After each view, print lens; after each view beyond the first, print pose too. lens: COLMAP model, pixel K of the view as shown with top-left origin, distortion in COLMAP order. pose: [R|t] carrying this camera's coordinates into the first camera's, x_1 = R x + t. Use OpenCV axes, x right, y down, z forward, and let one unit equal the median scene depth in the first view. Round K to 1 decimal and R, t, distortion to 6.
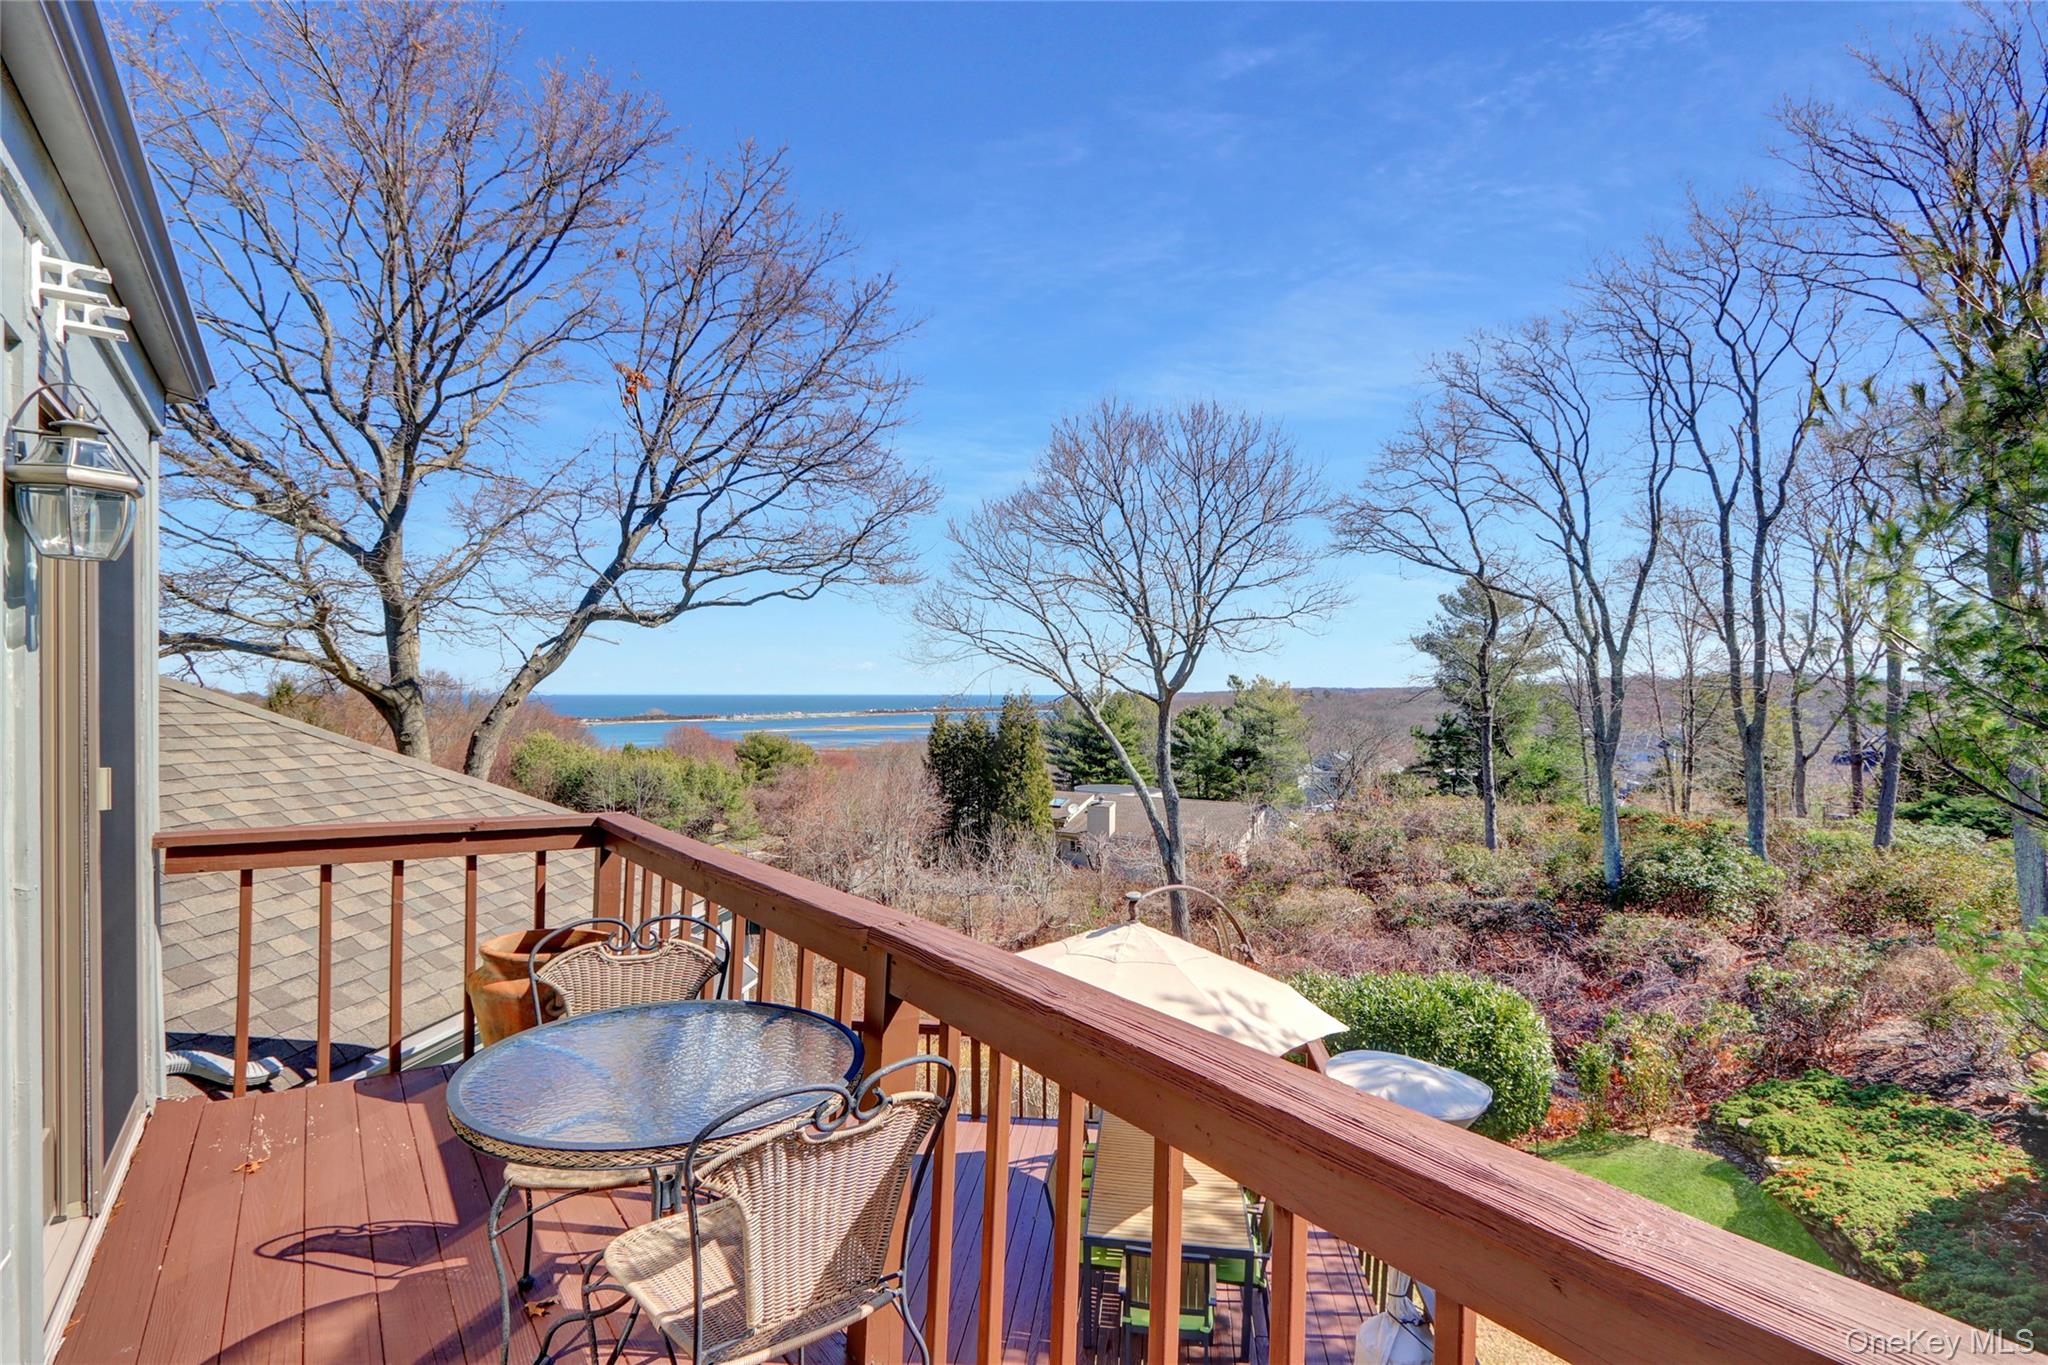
lens RADIAL K [[1011.0, 0, 1024.0], [0, 1011.0, 682.5], [0, 0, 1]] dist [-0.002505, 0.000564]
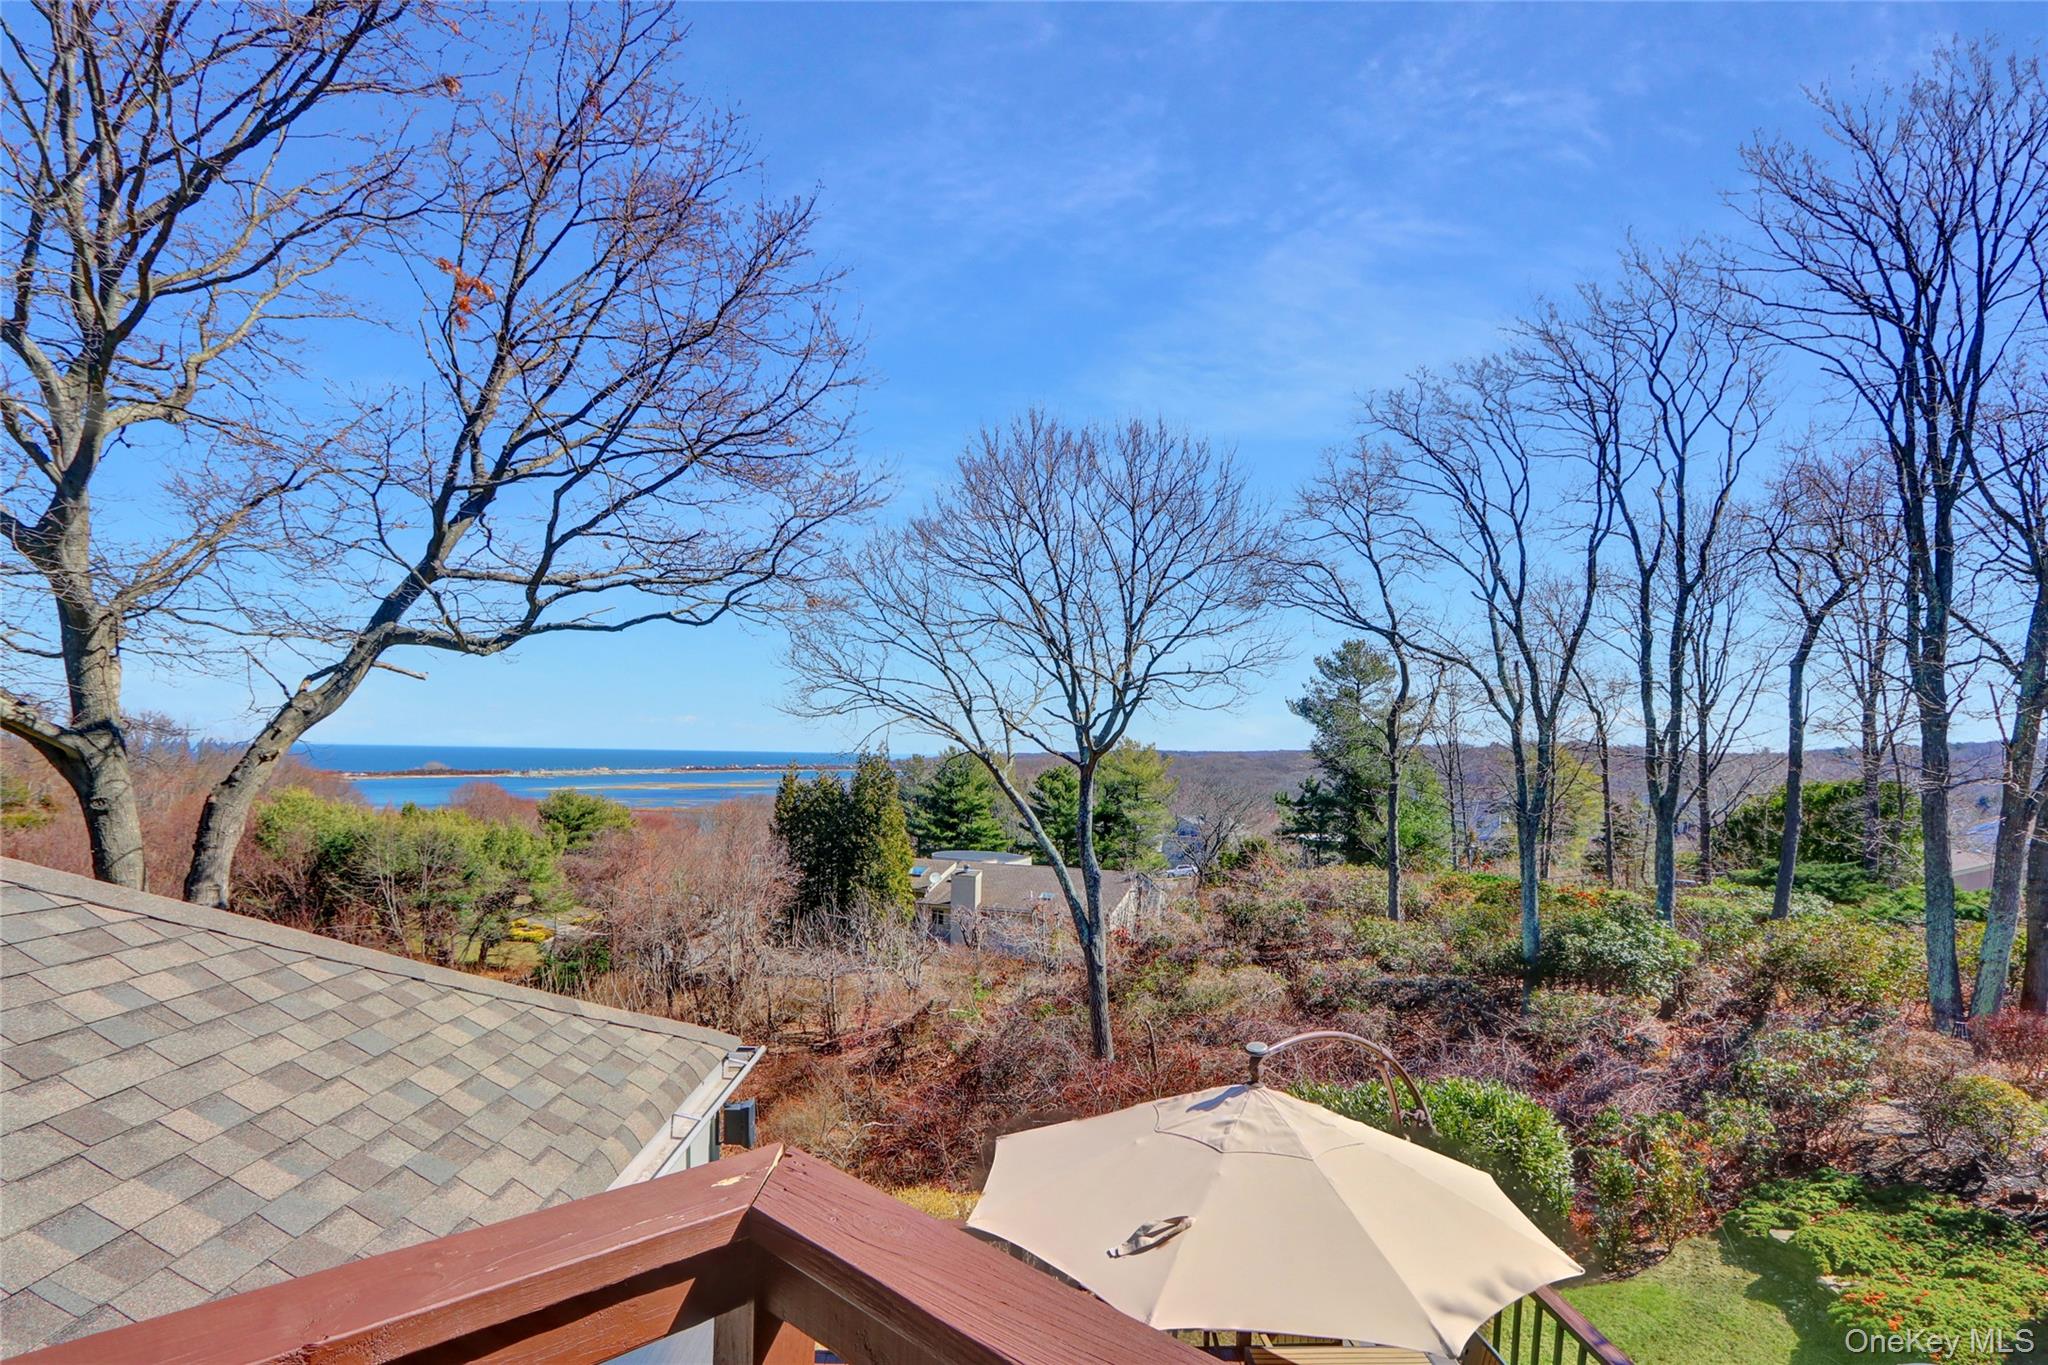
lens RADIAL K [[1051.5, 0, 1045.4], [0, 1051.5, 782.6], [0, 0, 1]] dist [-0.003310, -0.001886]
pose [[0.984263, 0.009864, 0.176435, -0.059153], [-0.016767, 0.999149, 0.037677, 0.000929], [-0.175913, -0.040042, 0.983591, 0.106102]]
